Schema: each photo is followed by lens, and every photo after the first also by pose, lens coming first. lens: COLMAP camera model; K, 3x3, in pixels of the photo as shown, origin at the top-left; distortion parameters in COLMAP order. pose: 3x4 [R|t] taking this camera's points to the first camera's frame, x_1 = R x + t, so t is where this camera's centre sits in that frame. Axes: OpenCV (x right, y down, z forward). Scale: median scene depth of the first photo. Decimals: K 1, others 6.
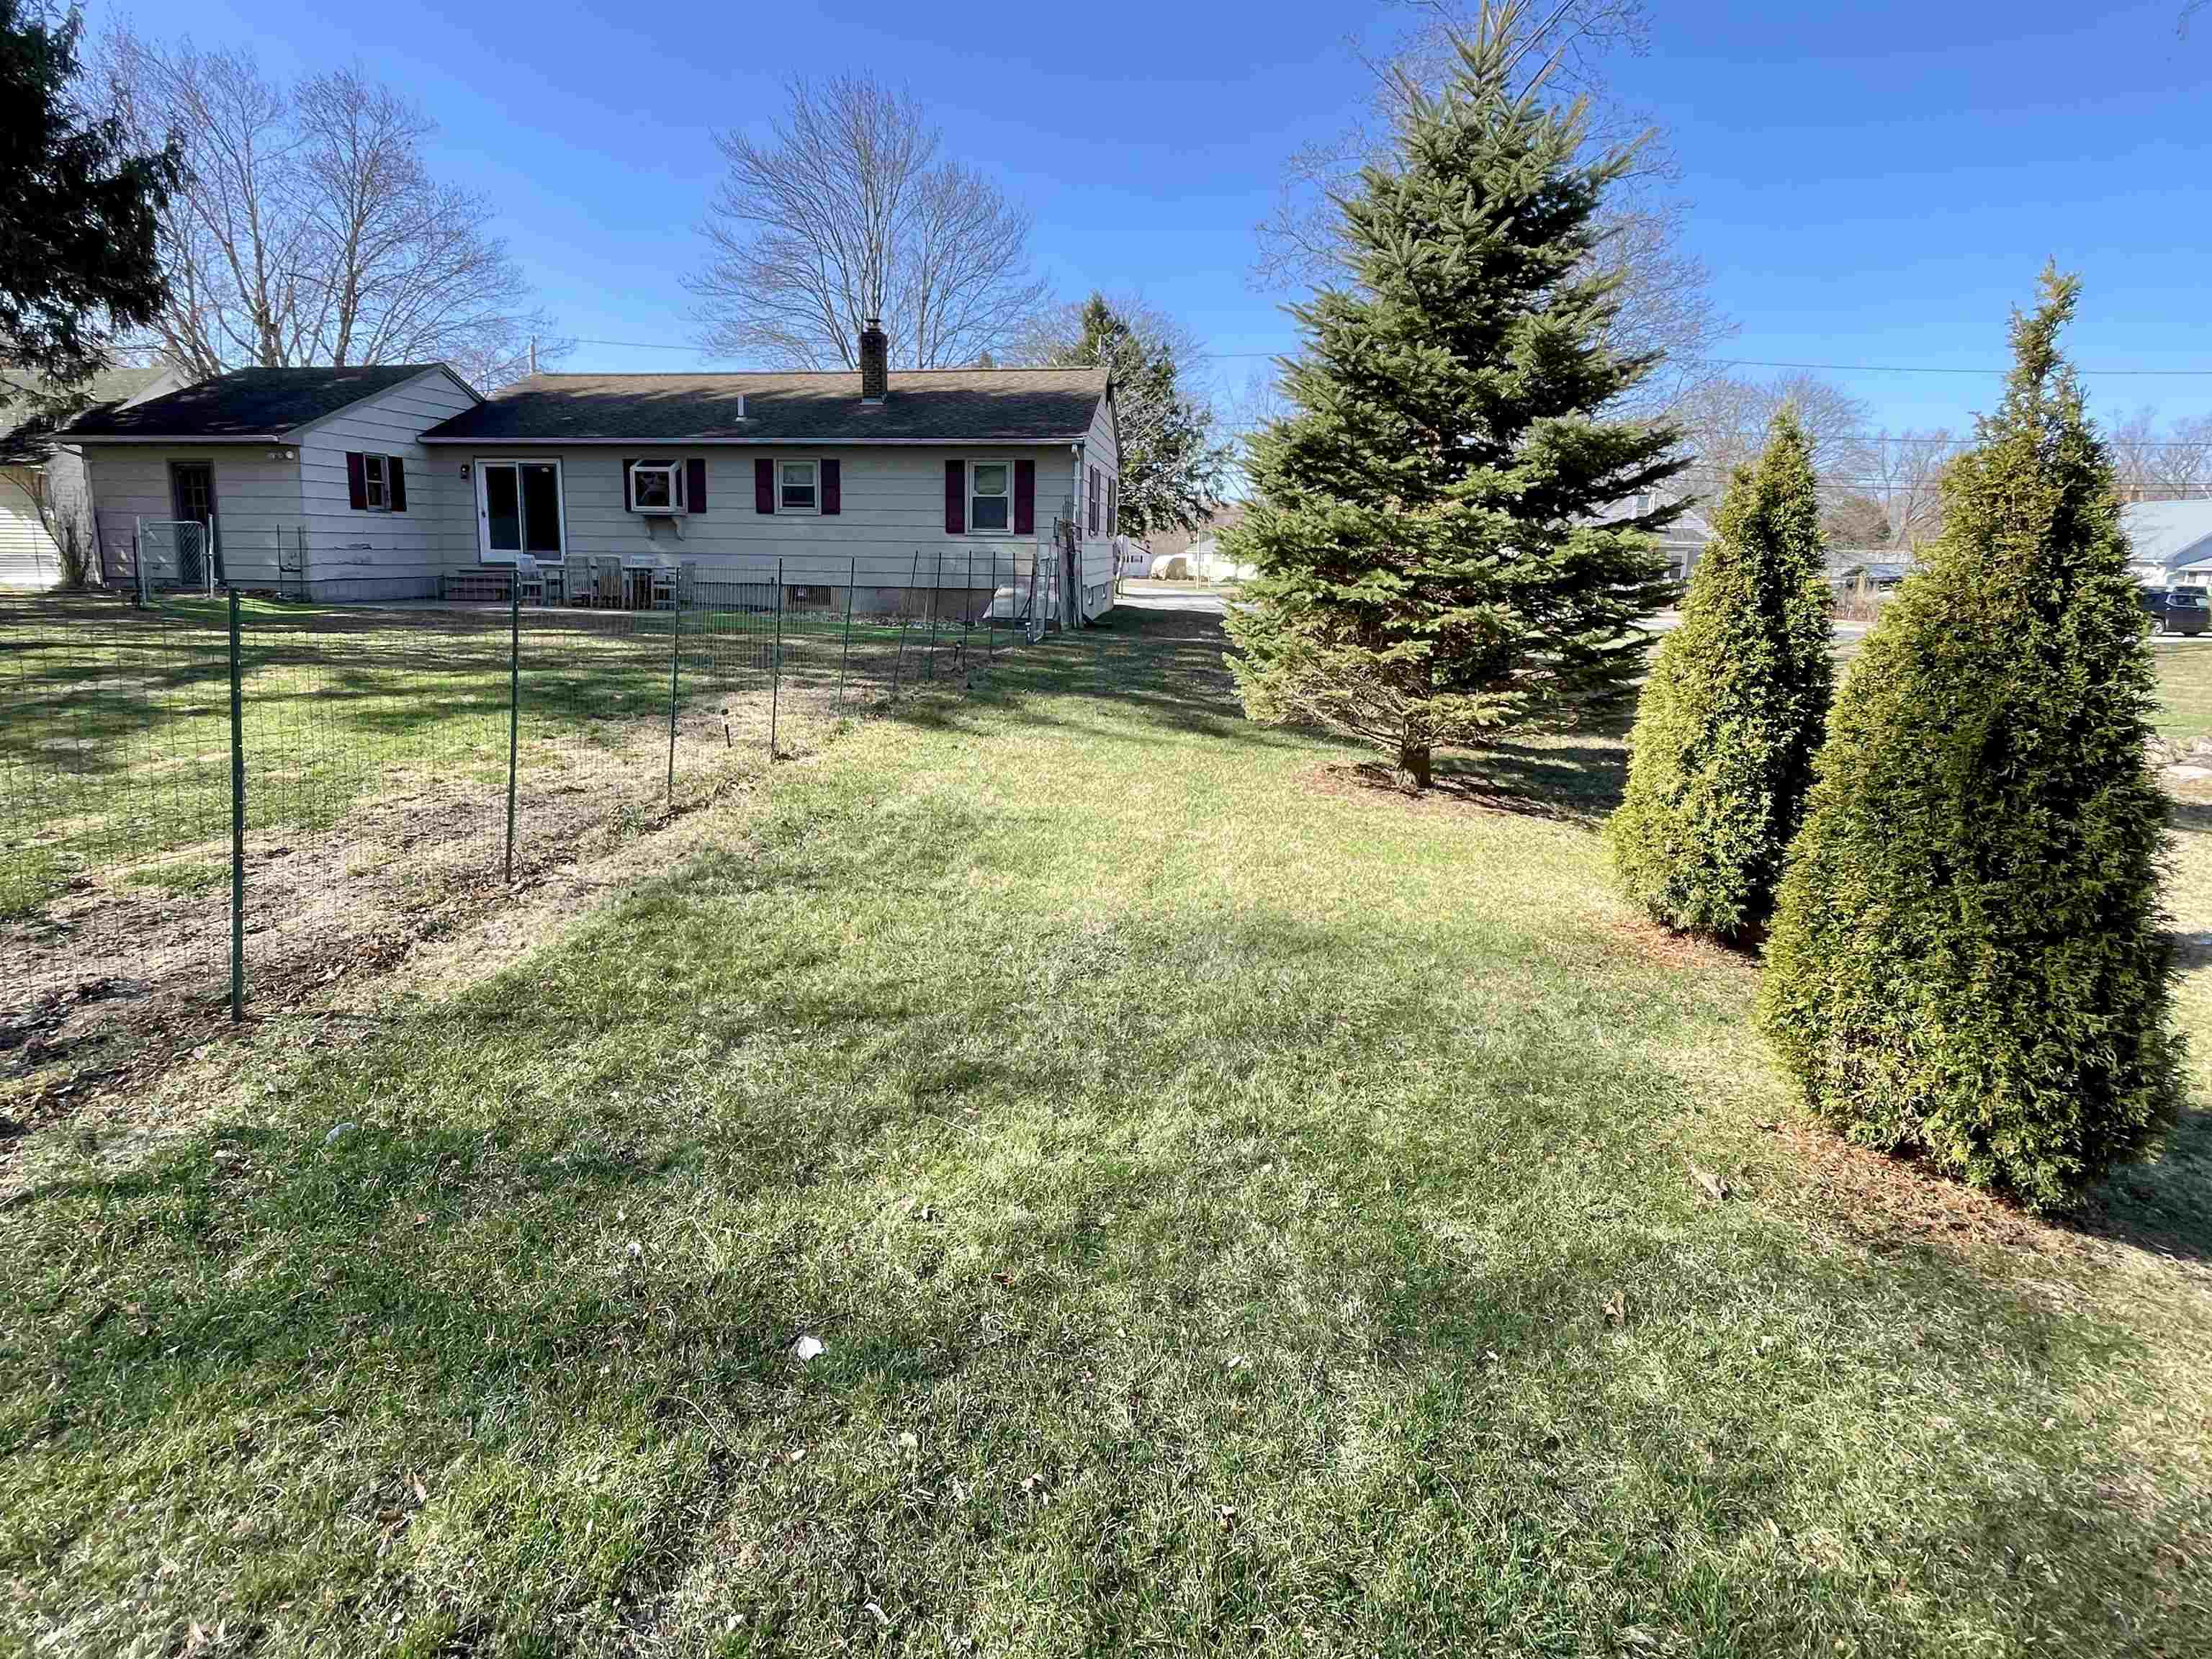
lens RADIAL K [[1214.6, 0, 1106.0], [0, 1214.6, 829.5], [0, 0, 1]] dist [-0.001137, 0.000101]
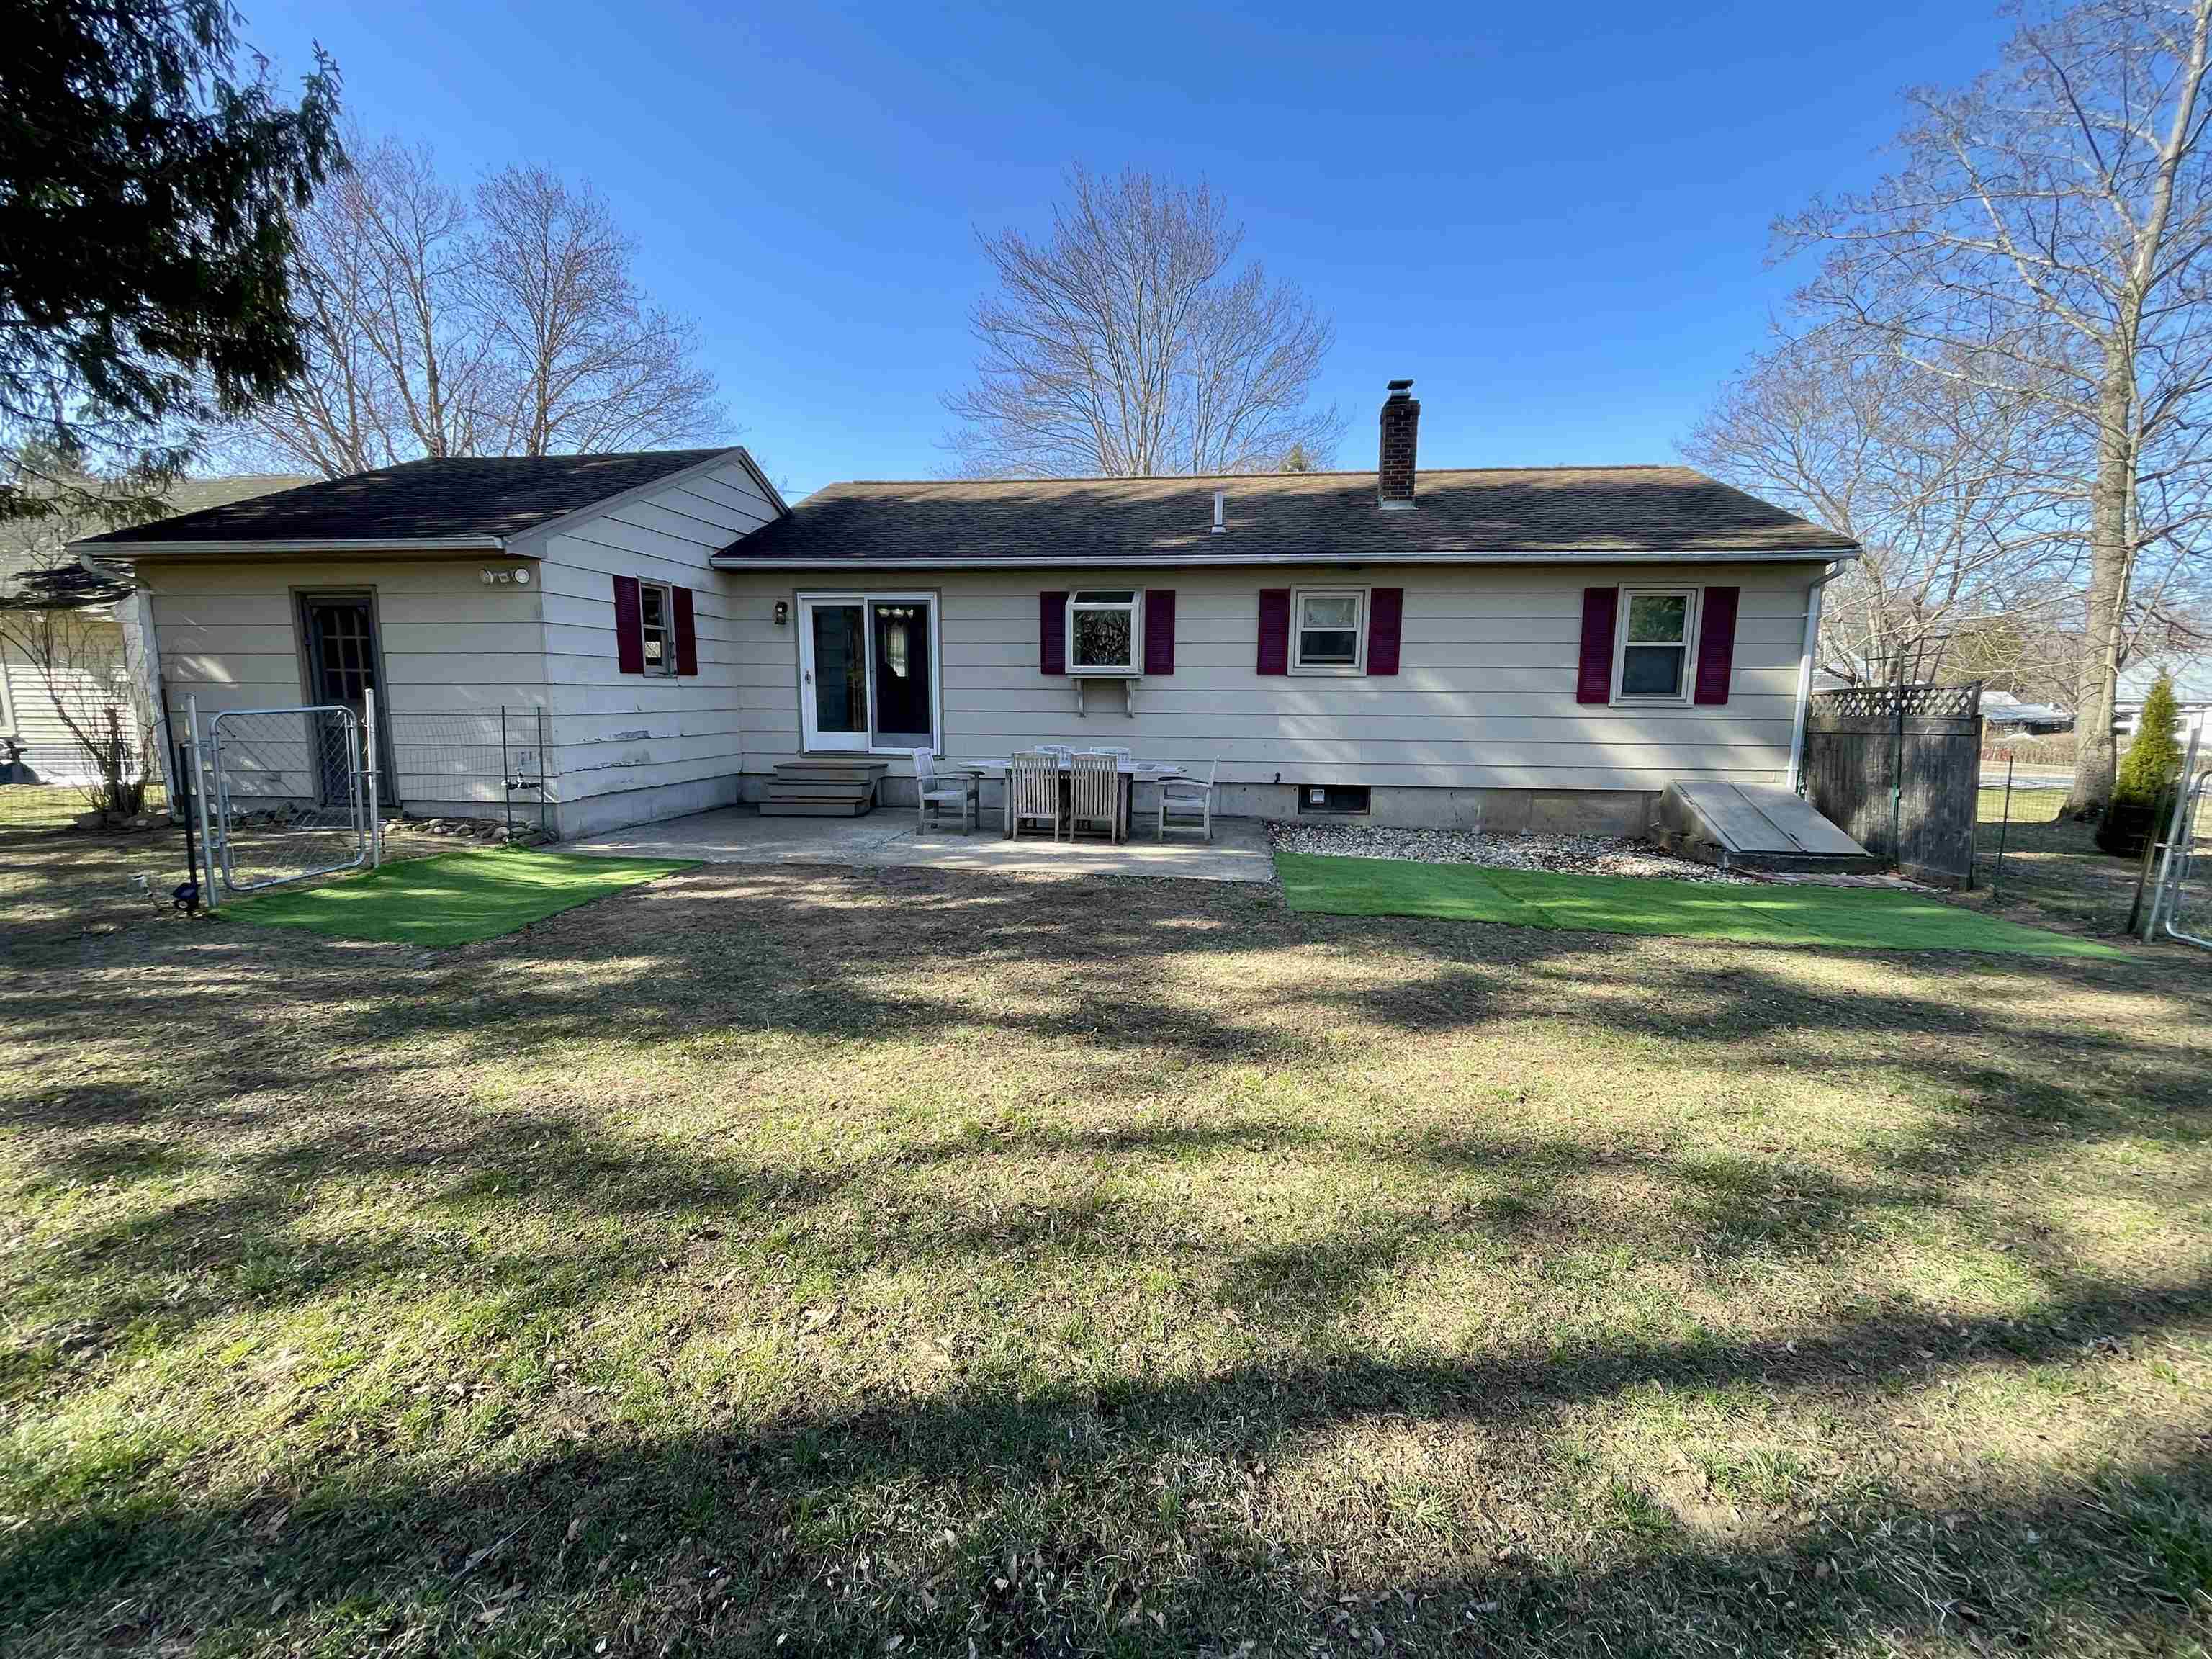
lens RADIAL K [[929.7, 0, 1107.6], [0, 929.7, 847.2], [0, 0, 1]] dist [0.028674, -0.014972]
pose [[0.999507, -0.016046, 0.026971, -0.375469], [0.017339, 0.998677, -0.048406, -0.146829], [-0.026159, 0.048849, 0.998464, 0.517988]]
